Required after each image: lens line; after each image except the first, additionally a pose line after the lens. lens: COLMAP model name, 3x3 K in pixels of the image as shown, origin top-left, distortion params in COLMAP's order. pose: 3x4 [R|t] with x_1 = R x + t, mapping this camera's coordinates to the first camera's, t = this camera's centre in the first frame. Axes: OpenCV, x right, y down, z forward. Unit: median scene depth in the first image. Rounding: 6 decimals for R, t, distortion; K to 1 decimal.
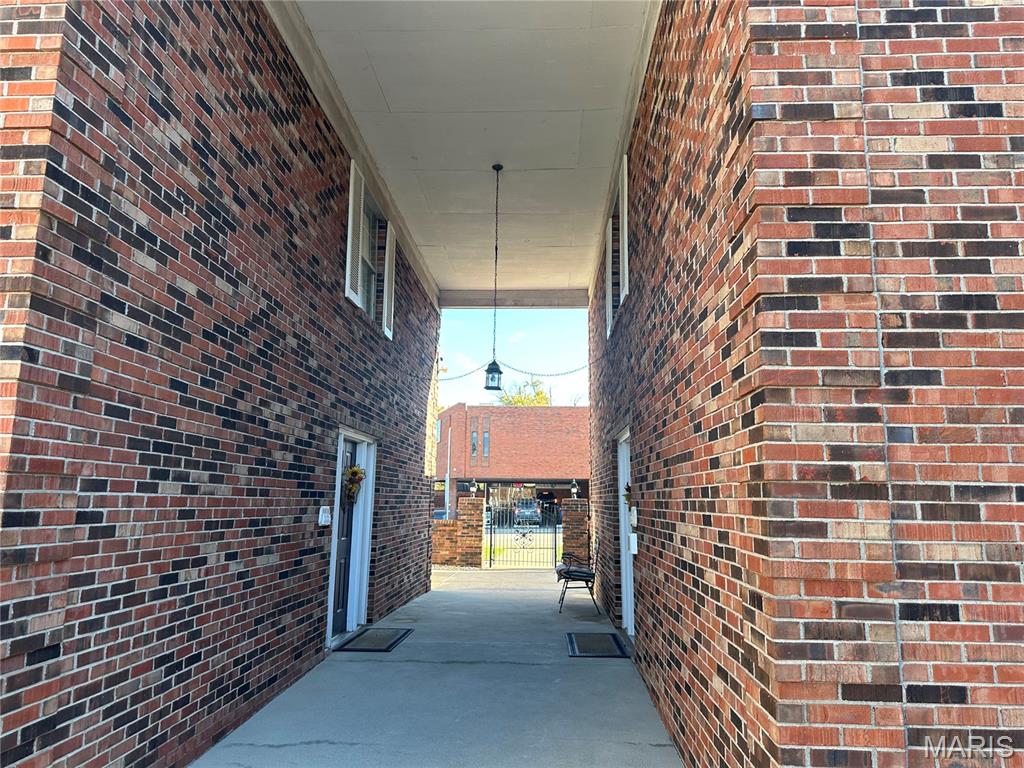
lens RADIAL K [[711.5, 0, 512.0], [0, 711.5, 384.0], [0, 0, 1]] dist [0.049537, -0.064882]
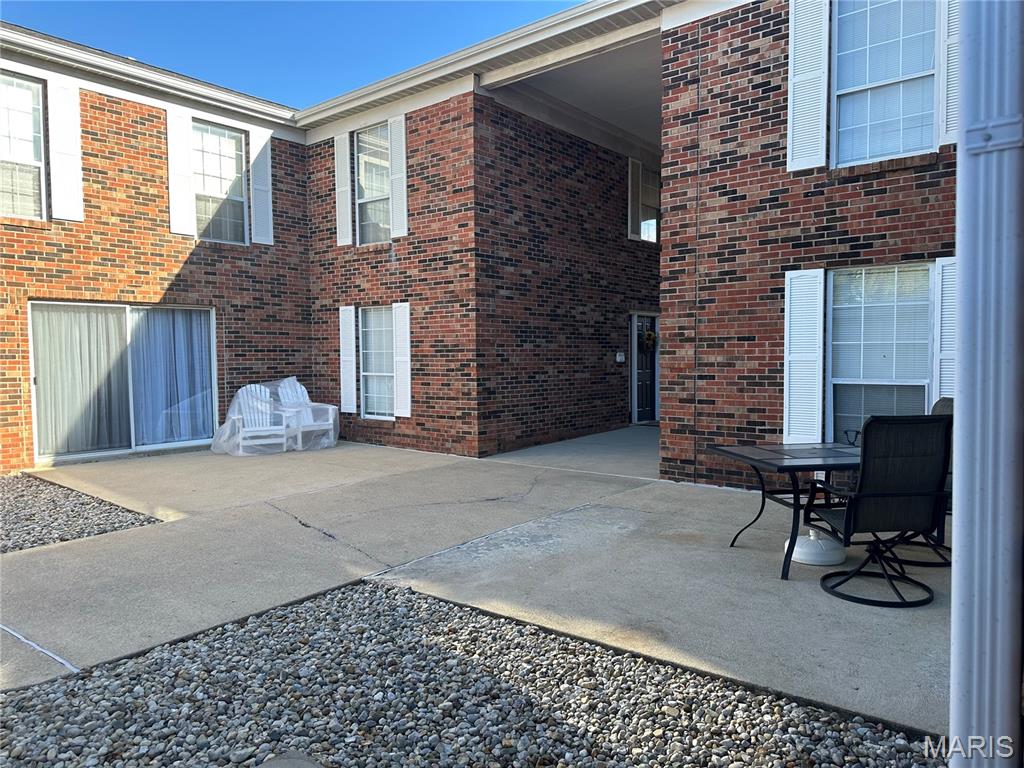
lens RADIAL K [[711.5, 0, 512.0], [0, 711.5, 384.0], [0, 0, 1]] dist [0.049537, -0.064882]
pose [[0.803188, 0.001875, -0.595723, 1.416588], [0.117971, 0.979691, 0.162138, -0.210308], [0.583929, -0.200505, 0.786654, -1.580410]]
